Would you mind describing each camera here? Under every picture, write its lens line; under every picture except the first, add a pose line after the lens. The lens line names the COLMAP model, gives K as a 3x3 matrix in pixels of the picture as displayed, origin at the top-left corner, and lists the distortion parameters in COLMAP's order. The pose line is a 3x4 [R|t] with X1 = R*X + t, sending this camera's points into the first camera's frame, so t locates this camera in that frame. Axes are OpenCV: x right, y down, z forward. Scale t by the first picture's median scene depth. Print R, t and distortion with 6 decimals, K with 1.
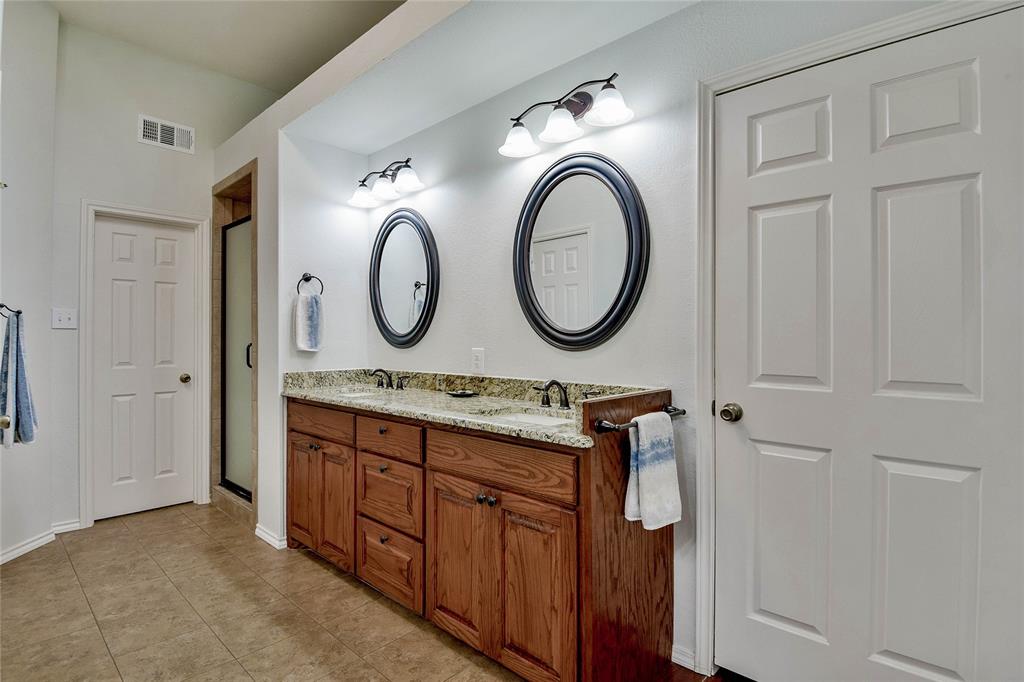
lens RADIAL K [[508.2, 0, 509.1], [0, 508.2, 334.9], [0, 0, 1]] dist [0.014696, -0.029223]
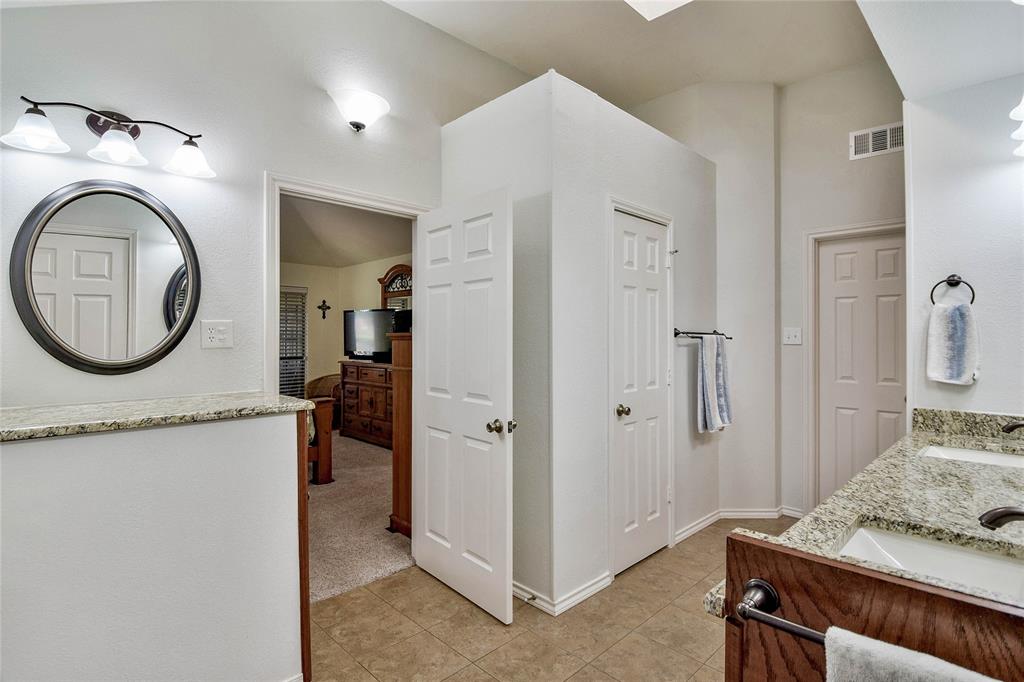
lens RADIAL K [[508.2, 0, 509.1], [0, 508.2, 334.9], [0, 0, 1]] dist [0.014696, -0.029223]
pose [[-0.047753, 0.000975, -0.998859, 0.355172], [0.003780, 0.999993, 0.000795, -0.039231], [0.998852, -0.003738, -0.047756, 0.405478]]
